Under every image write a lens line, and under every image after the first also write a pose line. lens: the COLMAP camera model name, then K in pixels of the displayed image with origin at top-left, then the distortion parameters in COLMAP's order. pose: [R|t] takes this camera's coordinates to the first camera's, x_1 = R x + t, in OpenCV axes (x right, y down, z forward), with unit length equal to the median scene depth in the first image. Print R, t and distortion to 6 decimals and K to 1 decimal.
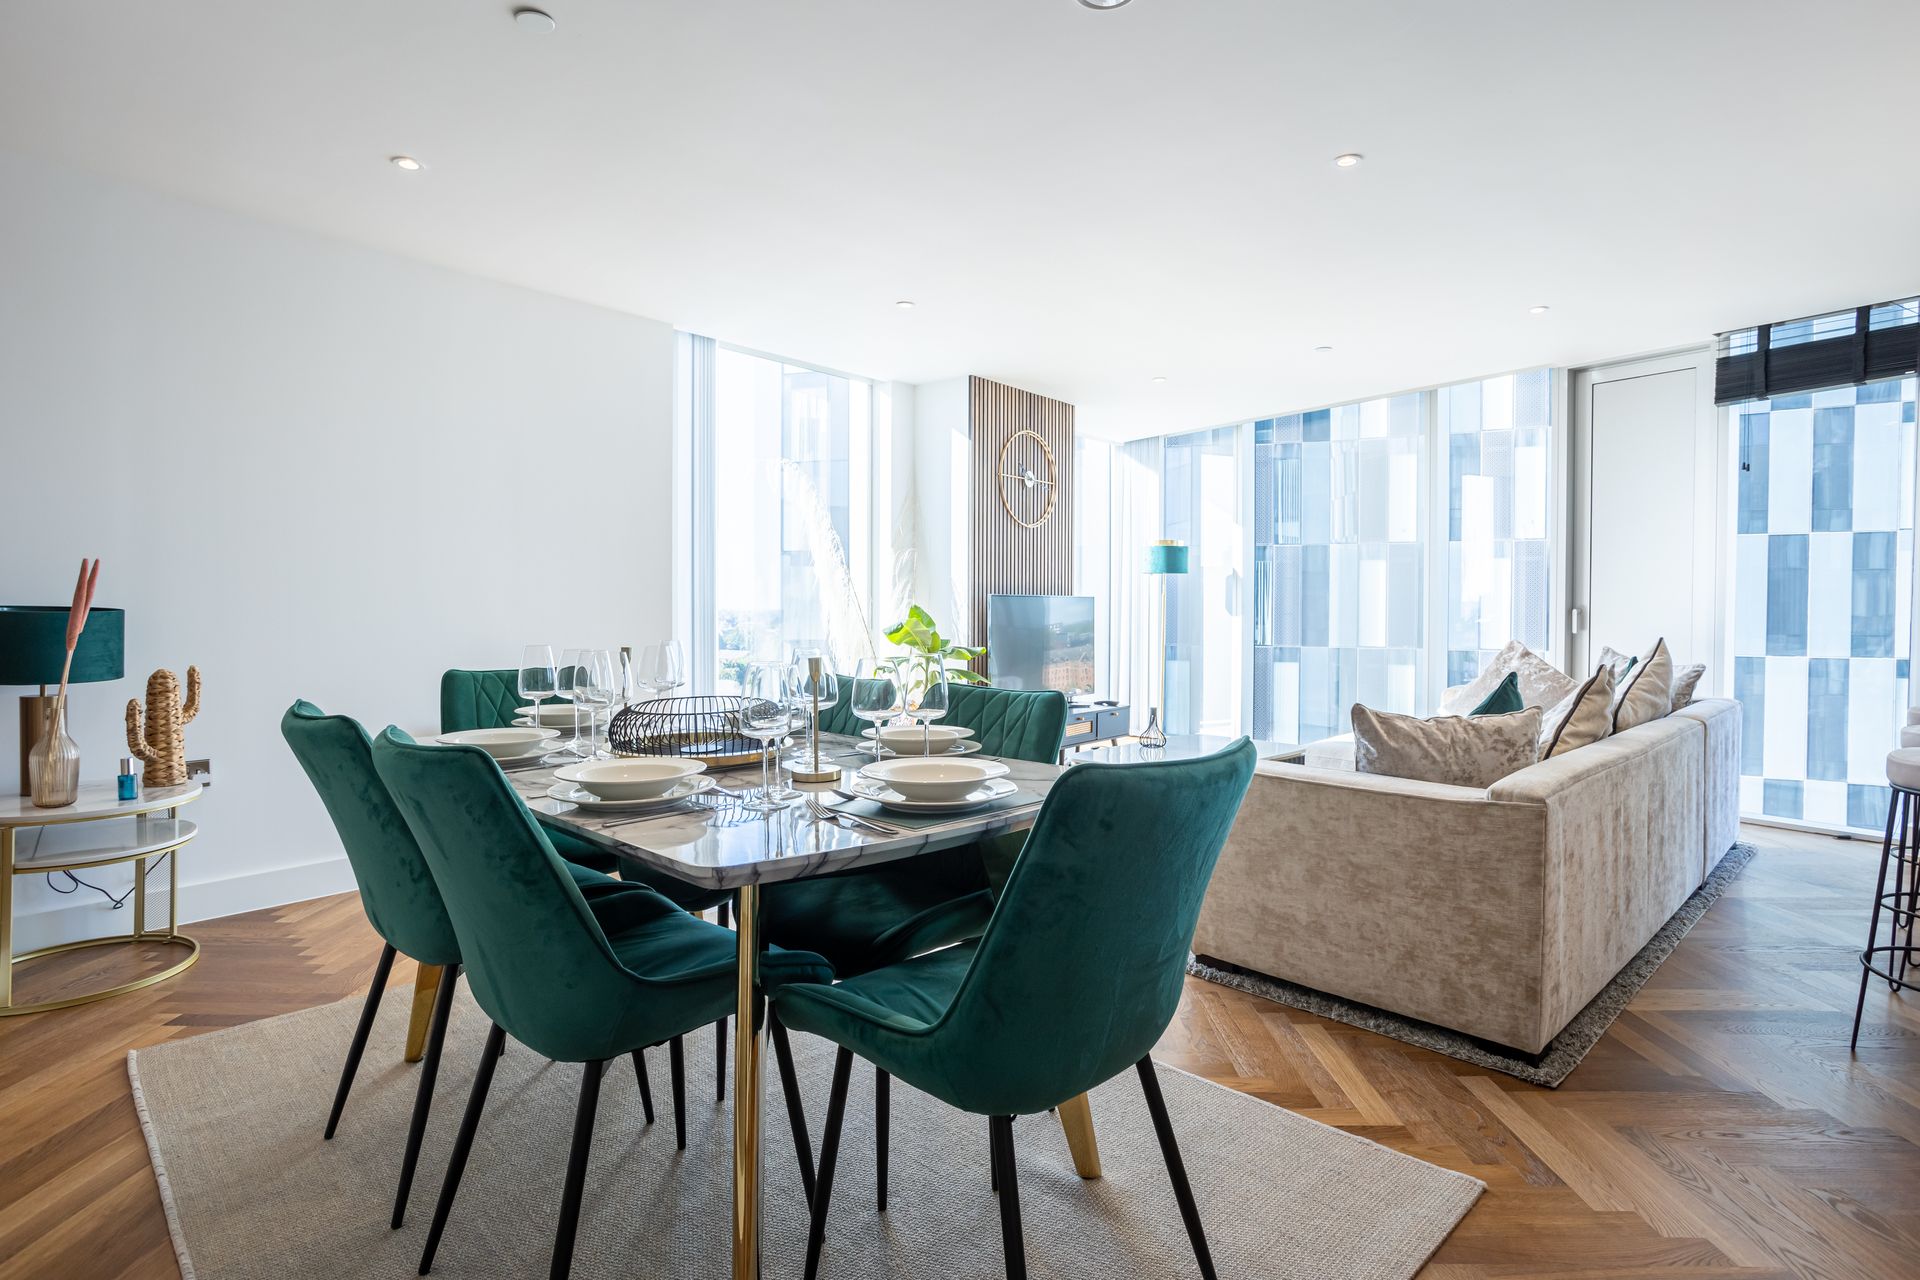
lens RADIAL K [[974.8, 0, 966.3], [0, 974.8, 628.8], [0, 0, 1]] dist [-0.049901, 0.028997]
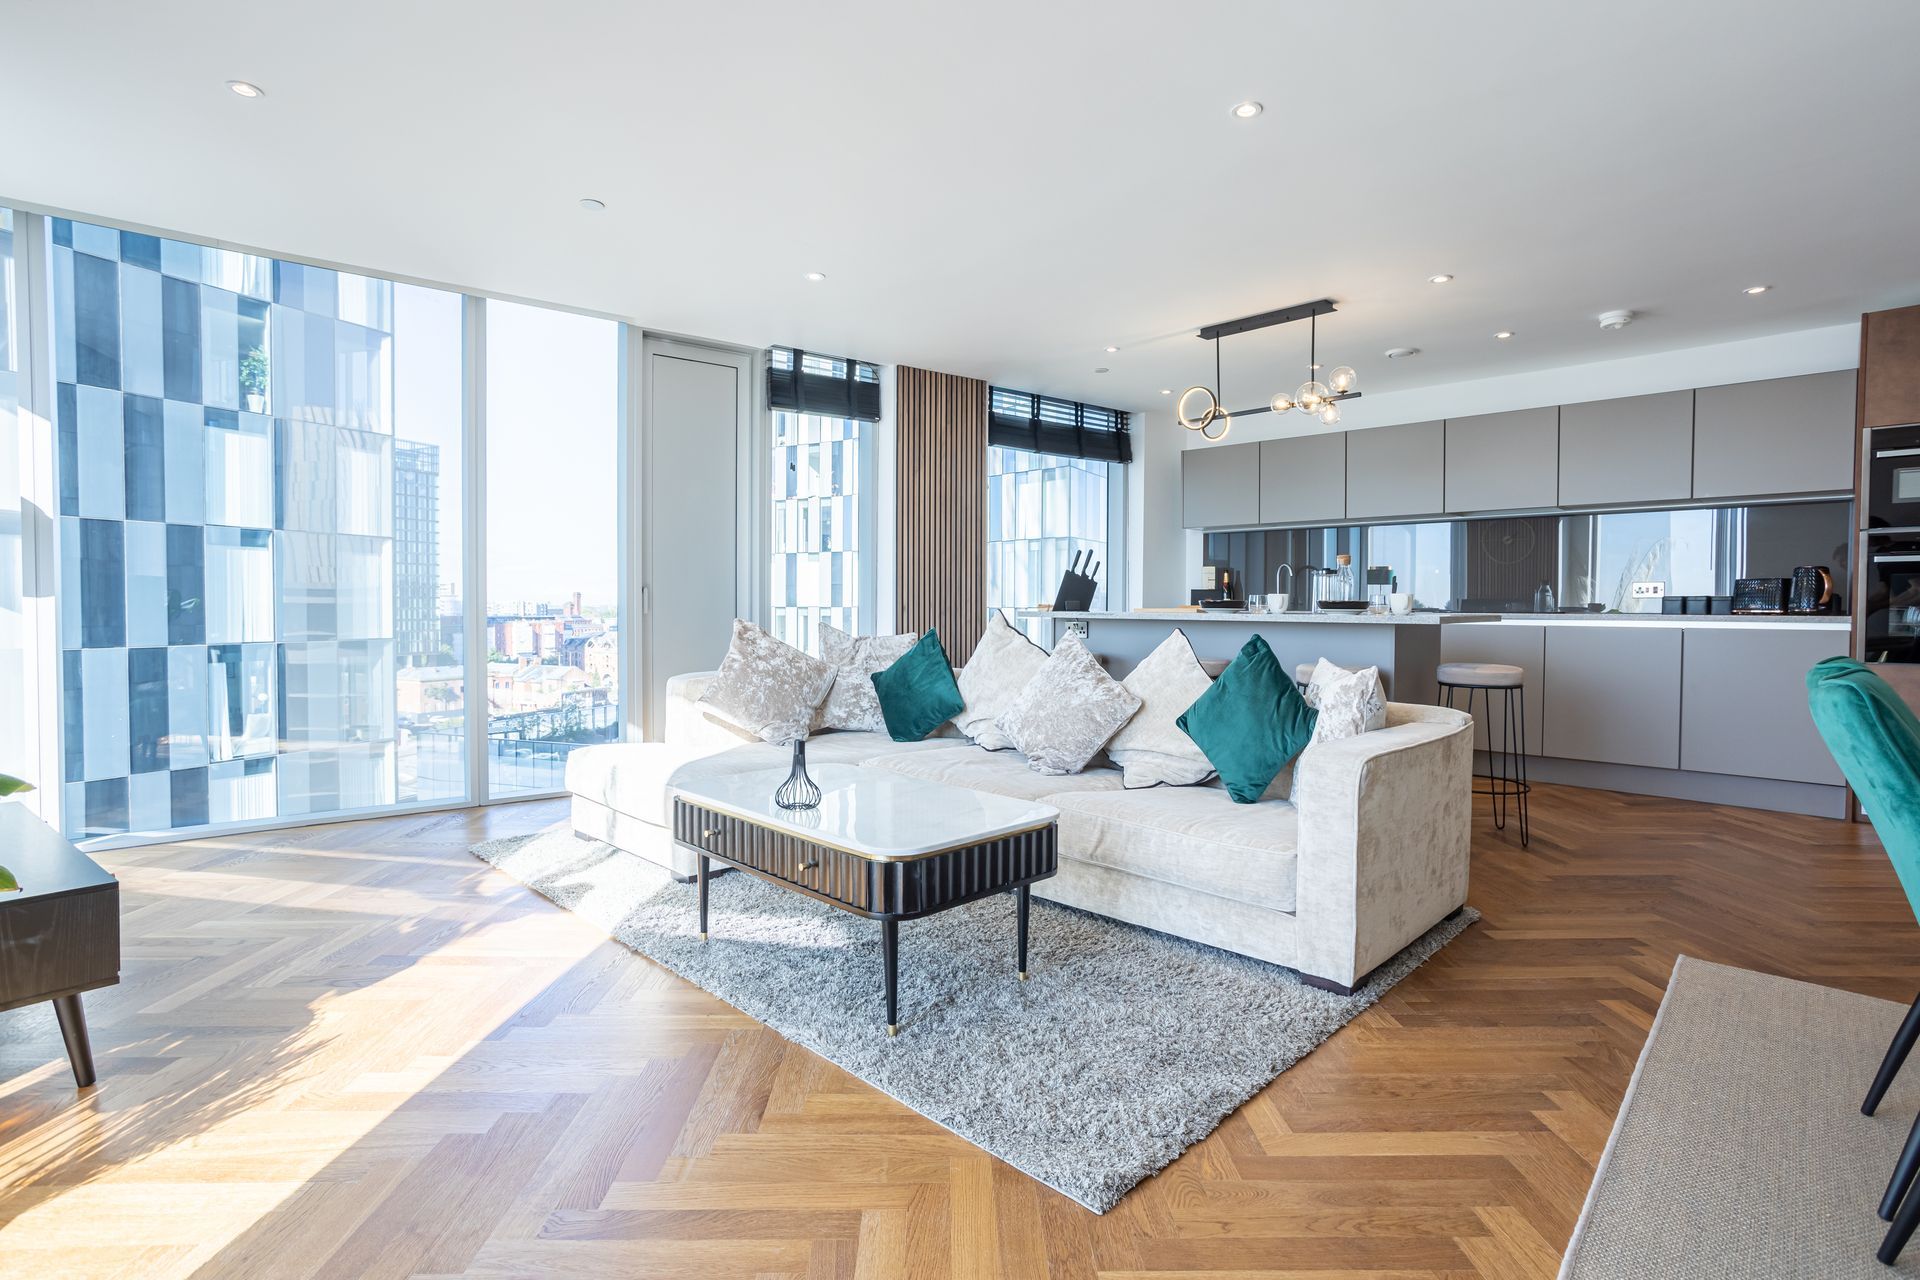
lens RADIAL K [[930.9, 0, 963.5], [0, 930.9, 629.3], [0, 0, 1]] dist [-0.055160, 0.035285]
pose [[-0.027220, -0.027846, 0.999242, -0.577561], [0.017544, 0.999445, 0.028330, 0.000757], [-0.999476, 0.018302, -0.026716, 1.446807]]
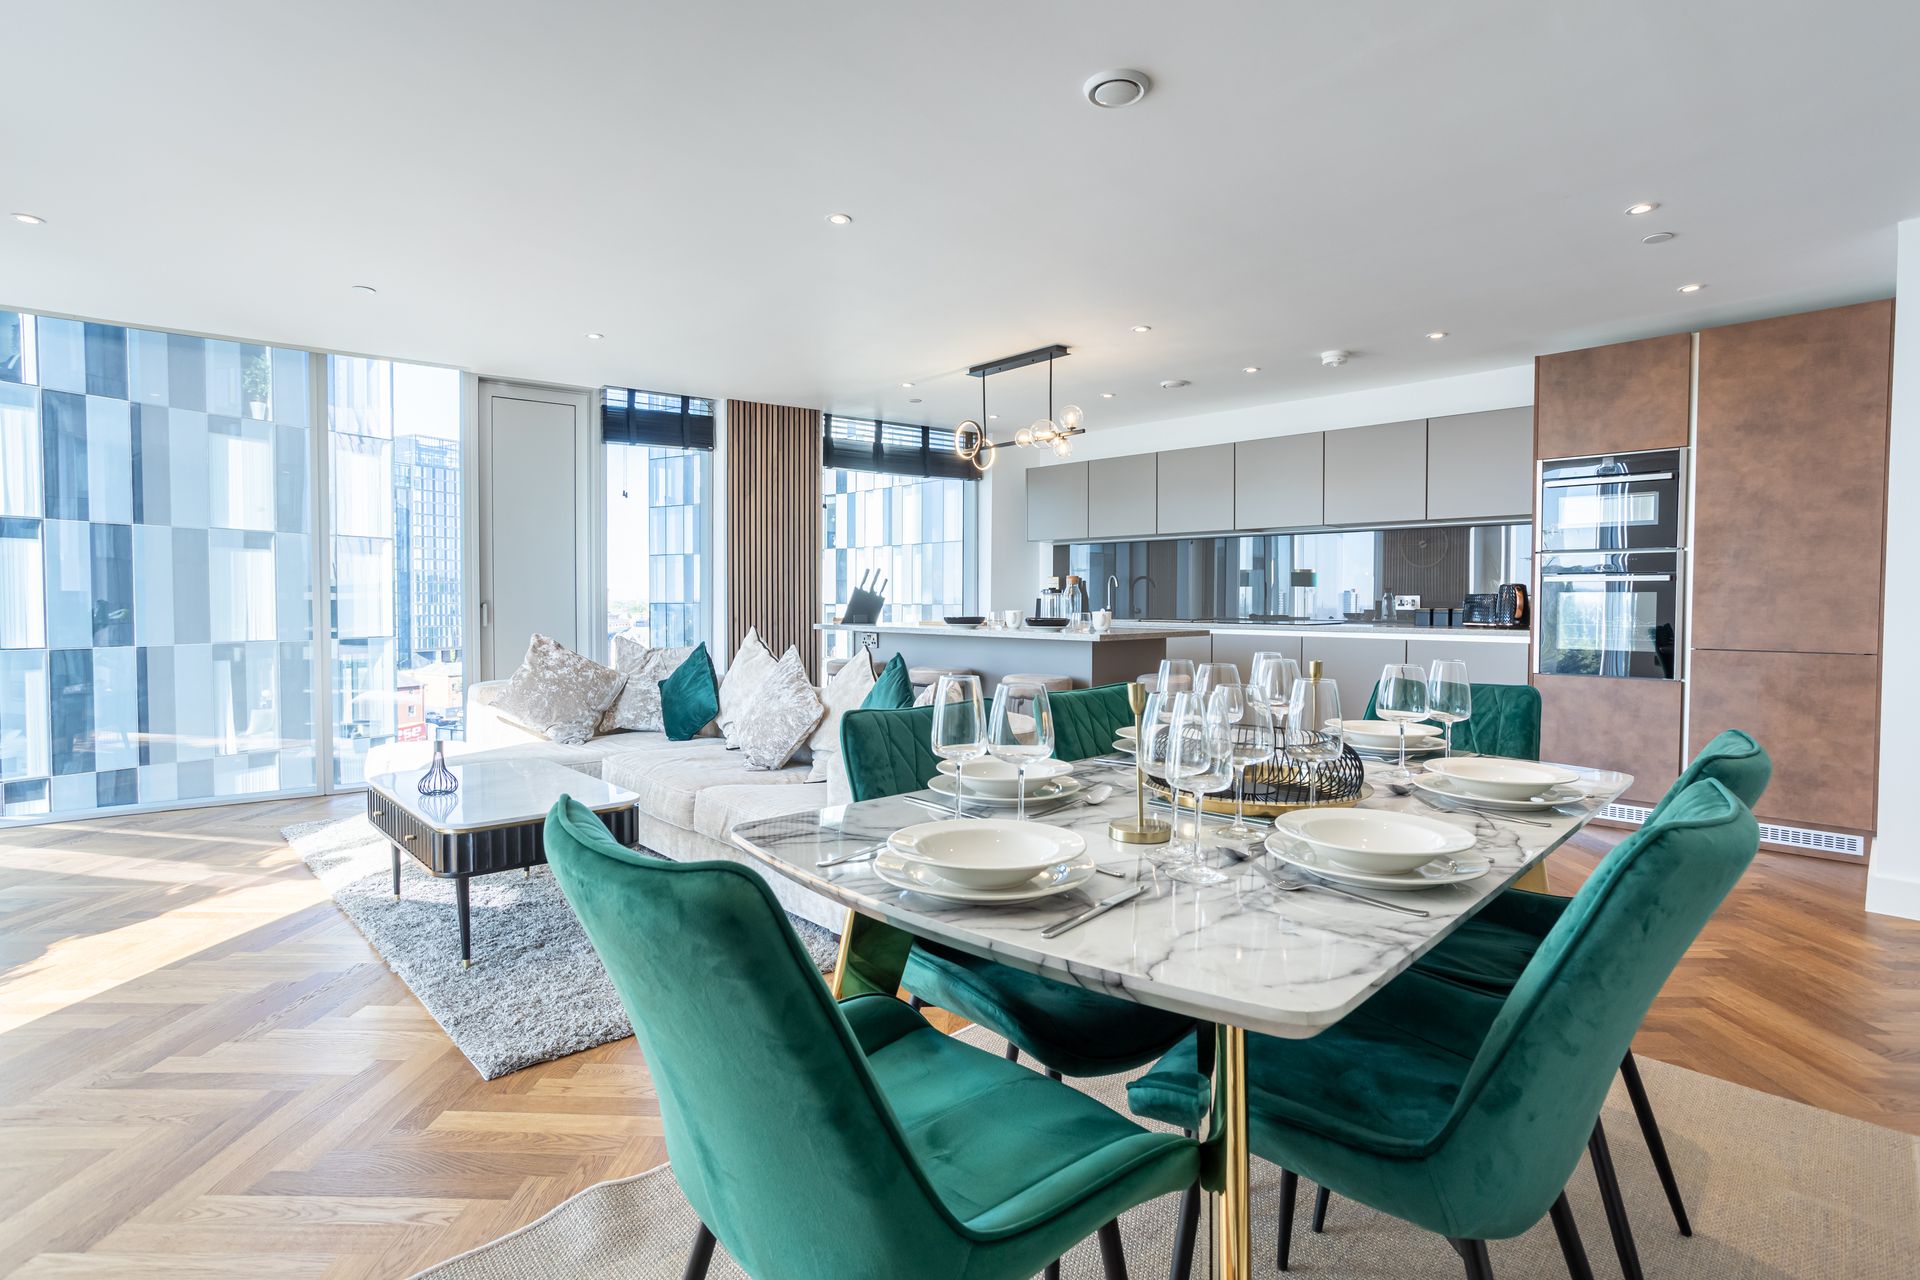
lens RADIAL K [[942.2, 0, 961.4], [0, 942.2, 627.4], [0, 0, 1]] dist [-0.048340, 0.033961]
pose [[0.007893, -0.031406, 0.999476, -0.816011], [0.019195, 0.999327, 0.031250, -0.032907], [-0.999785, 0.018938, 0.008490, 0.933457]]
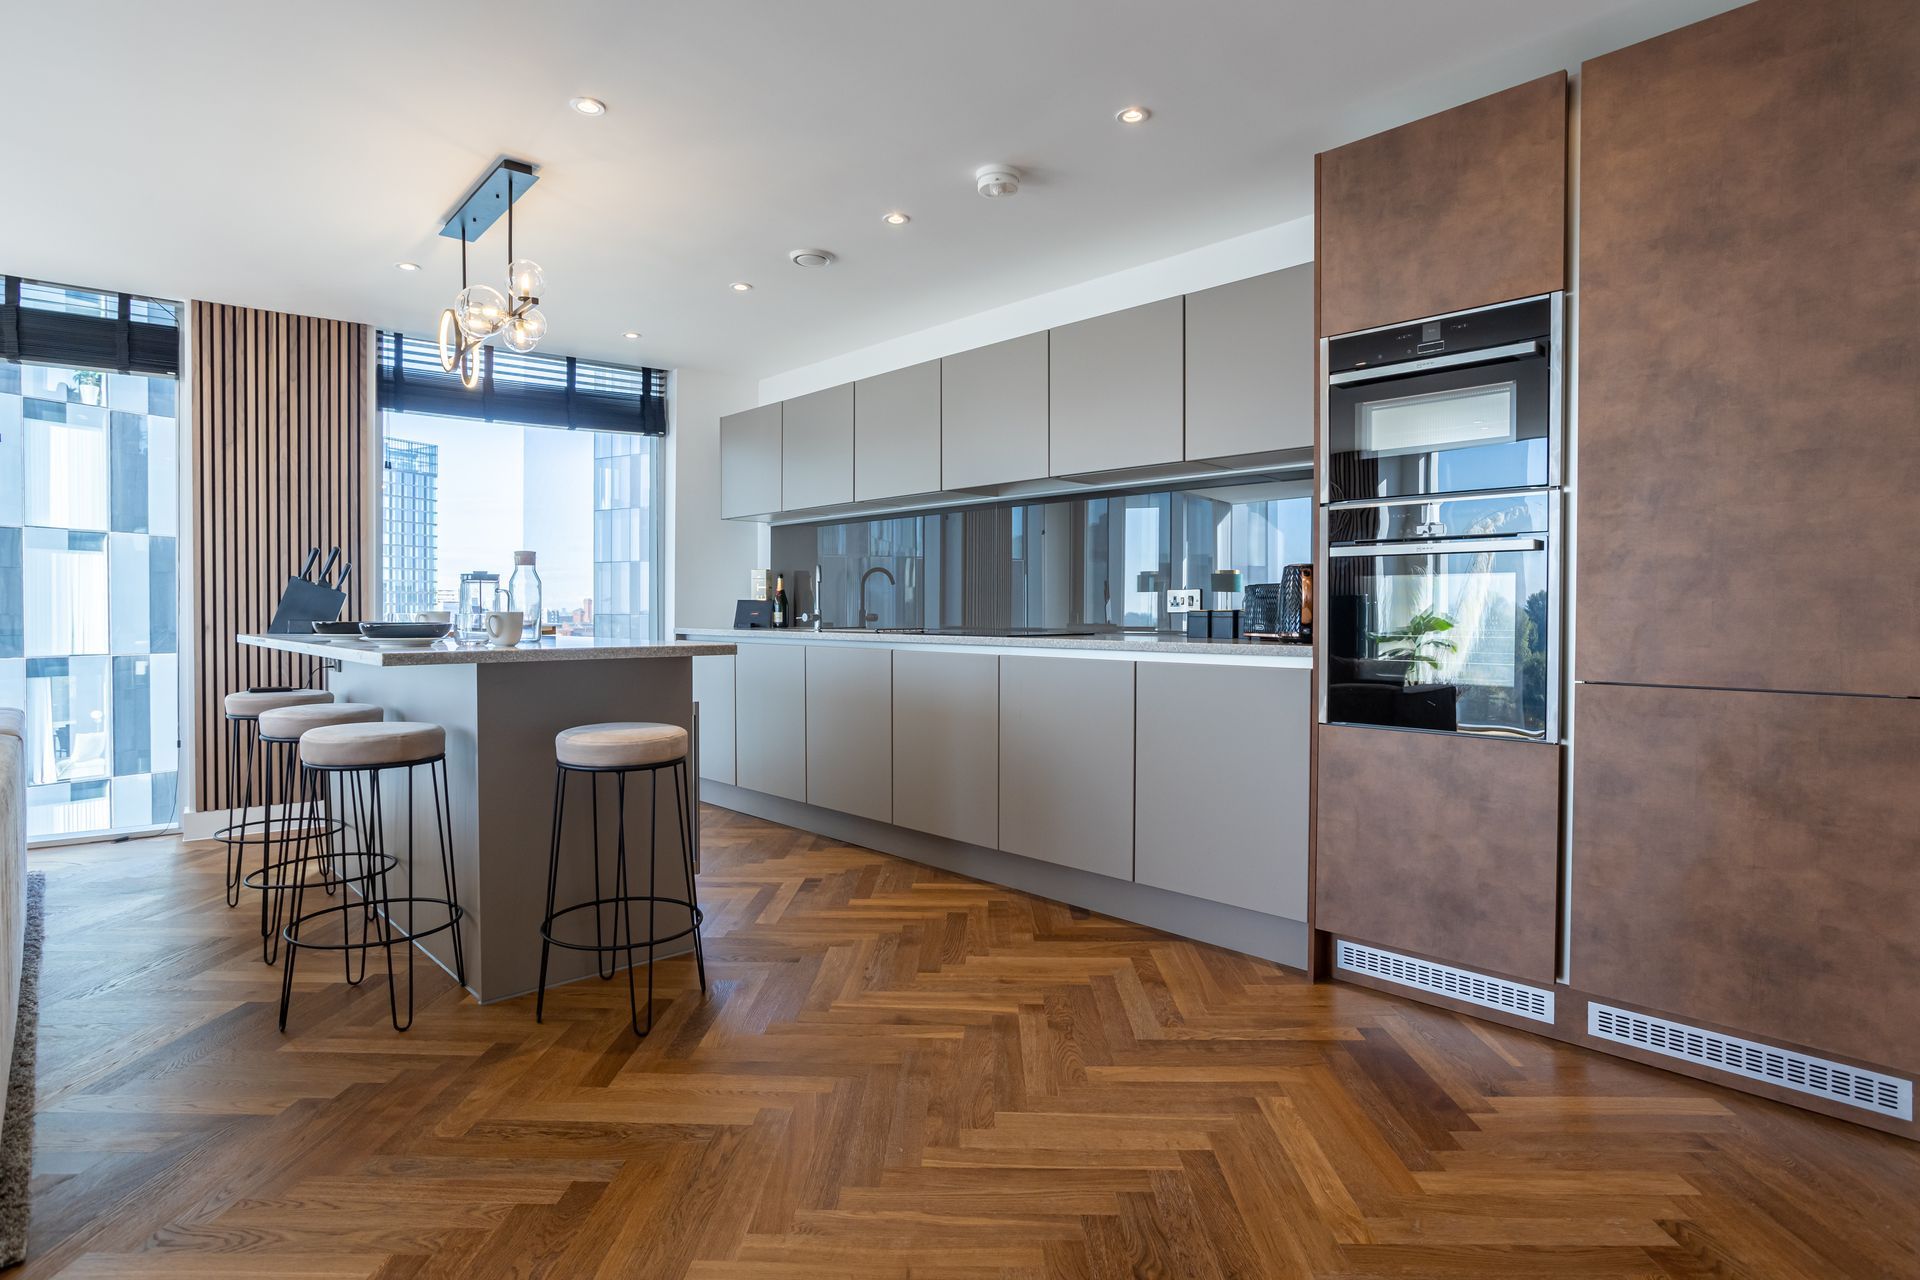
lens RADIAL K [[989.1, 0, 960.8], [0, 989.1, 627.2], [0, 0, 1]] dist [-0.046013, 0.029931]
pose [[0.013495, -0.017558, 0.999755, -0.080878], [0.018808, 0.999673, 0.017302, 0.004388], [-0.999732, 0.018570, 0.013820, 0.220901]]
